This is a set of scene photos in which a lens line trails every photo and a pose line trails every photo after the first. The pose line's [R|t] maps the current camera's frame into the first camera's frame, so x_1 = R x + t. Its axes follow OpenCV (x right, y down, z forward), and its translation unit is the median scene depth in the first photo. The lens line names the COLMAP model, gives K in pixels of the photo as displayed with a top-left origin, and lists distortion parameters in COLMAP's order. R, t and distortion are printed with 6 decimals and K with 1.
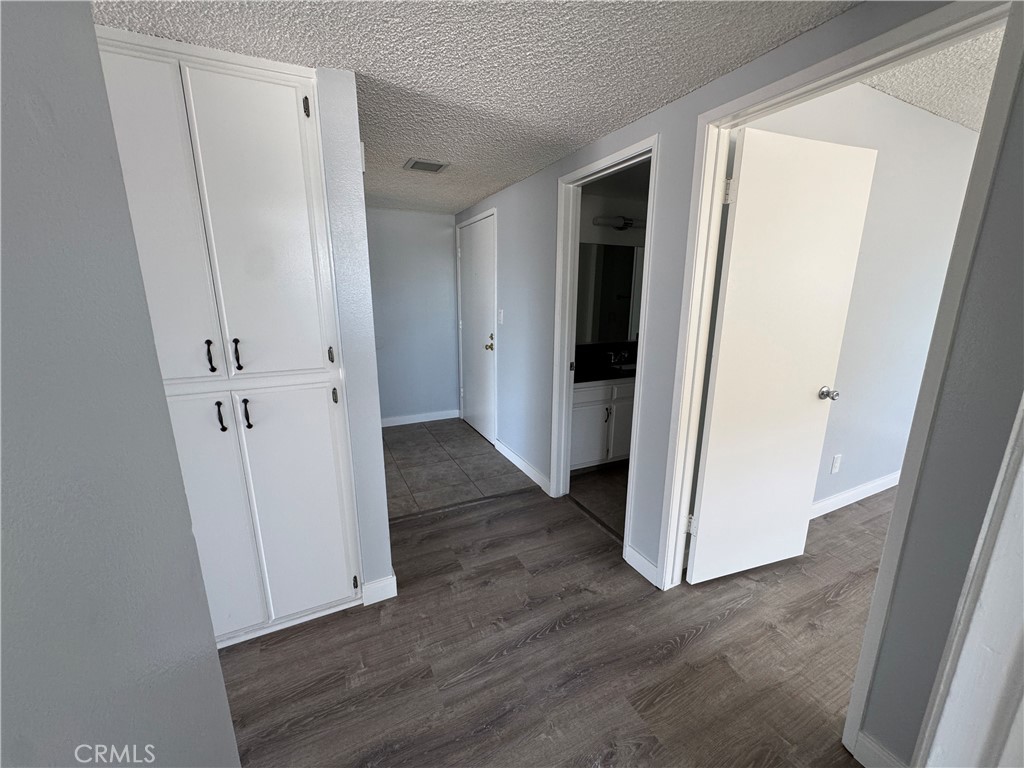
lens RADIAL K [[408.7, 0, 512.9], [0, 408.7, 386.8], [0, 0, 1]] dist [-0.001794, 0.000060]
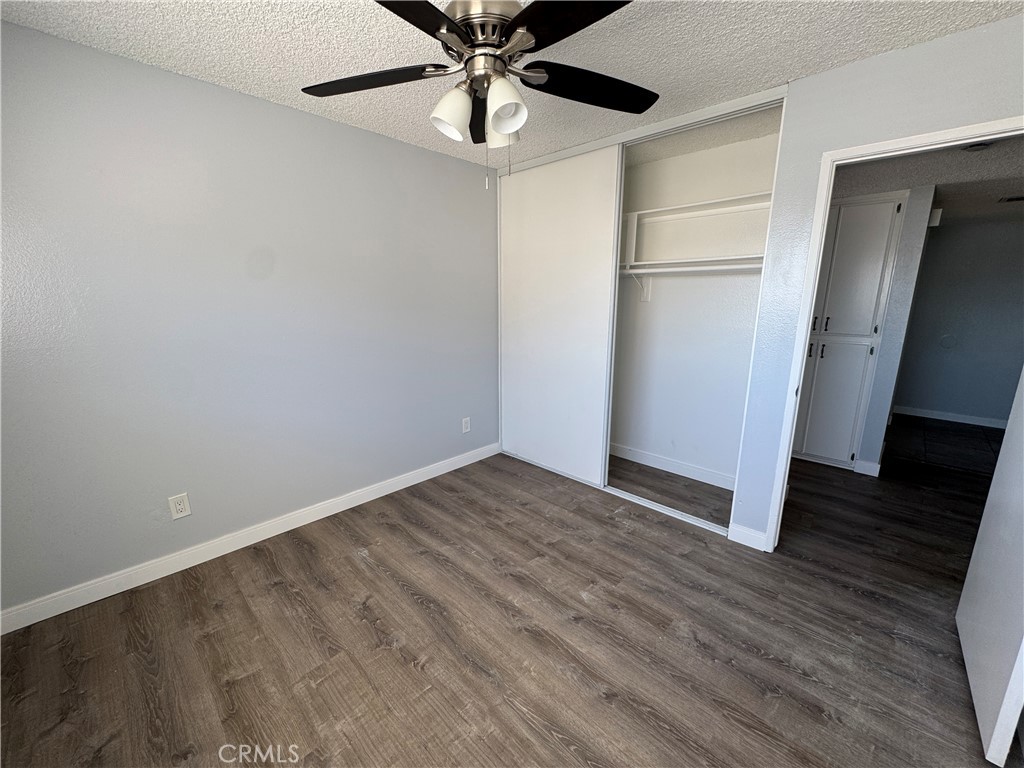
lens RADIAL K [[408.7, 0, 510.6], [0, 408.7, 386.4], [0, 0, 1]] dist [-0.001794, 0.000060]
pose [[0.337969, 0.199603, -0.919747, 0.696685], [-0.216387, 0.967551, 0.130464, 0.266106], [0.915944, 0.154929, 0.370194, -1.095279]]
